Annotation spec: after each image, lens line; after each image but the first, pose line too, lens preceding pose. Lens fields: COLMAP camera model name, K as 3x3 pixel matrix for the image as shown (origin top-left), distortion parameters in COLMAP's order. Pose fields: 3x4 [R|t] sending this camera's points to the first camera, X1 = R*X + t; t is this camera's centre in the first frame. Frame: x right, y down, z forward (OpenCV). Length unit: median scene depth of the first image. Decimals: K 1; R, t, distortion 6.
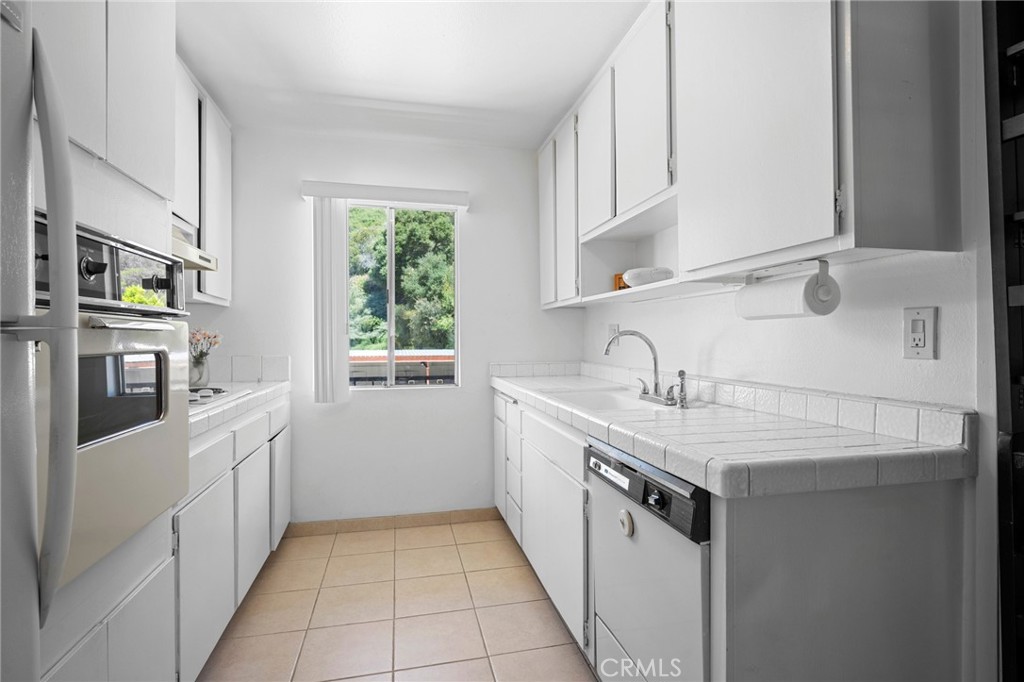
lens RADIAL K [[497.6, 0, 510.4], [0, 497.6, 344.4], [0, 0, 1]] dist [0.002869, -0.000056]
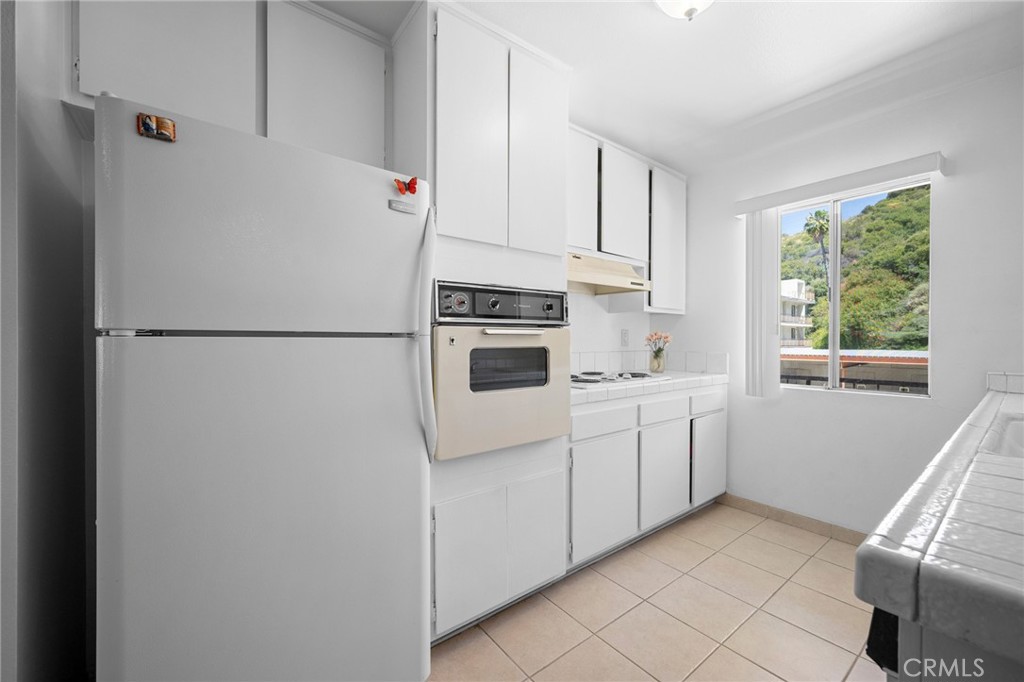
lens RADIAL K [[411.5, 0, 512.5], [0, 411.5, 340.9], [0, 0, 1]] dist [-0.001171, -0.000065]
pose [[0.421665, 0.002258, -0.906749, 0.227294], [-0.006066, 0.999982, -0.000330, -0.001999], [0.906731, 0.005640, 0.421671, 0.118476]]
